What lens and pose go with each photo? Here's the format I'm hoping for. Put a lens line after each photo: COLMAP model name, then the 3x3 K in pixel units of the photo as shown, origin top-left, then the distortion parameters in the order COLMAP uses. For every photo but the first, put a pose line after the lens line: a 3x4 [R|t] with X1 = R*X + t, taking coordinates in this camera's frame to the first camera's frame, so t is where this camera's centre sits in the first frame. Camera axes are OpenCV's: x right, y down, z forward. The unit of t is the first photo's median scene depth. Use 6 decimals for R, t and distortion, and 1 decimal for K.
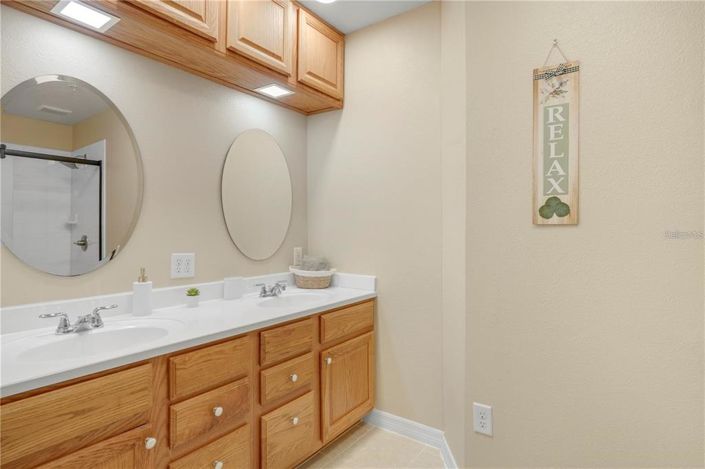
lens RADIAL K [[373.6, 0, 351.9], [0, 373.6, 232.5], [0, 0, 1]] dist [-0.002119, -0.000359]
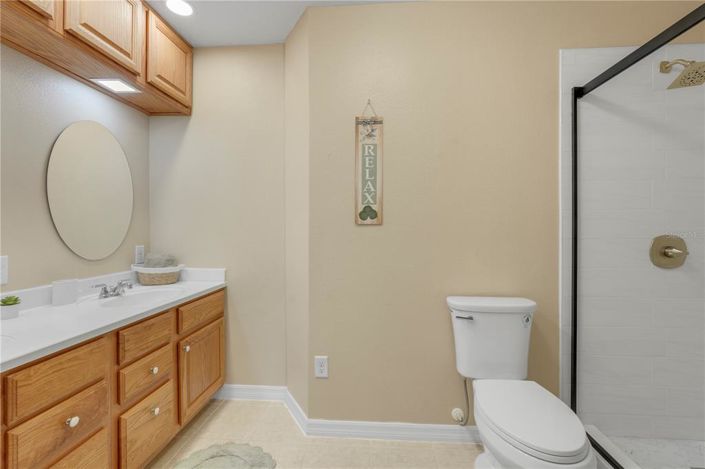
lens RADIAL K [[315.3, 0, 352.5], [0, 315.3, 234.5], [0, 0, 1]] dist [-0.001751, 0.001260]
pose [[0.851084, -0.012356, 0.524884, -0.132014], [0.005155, 0.999872, 0.015178, 0.000121], [-0.525004, -0.010211, 0.851039, -0.028860]]
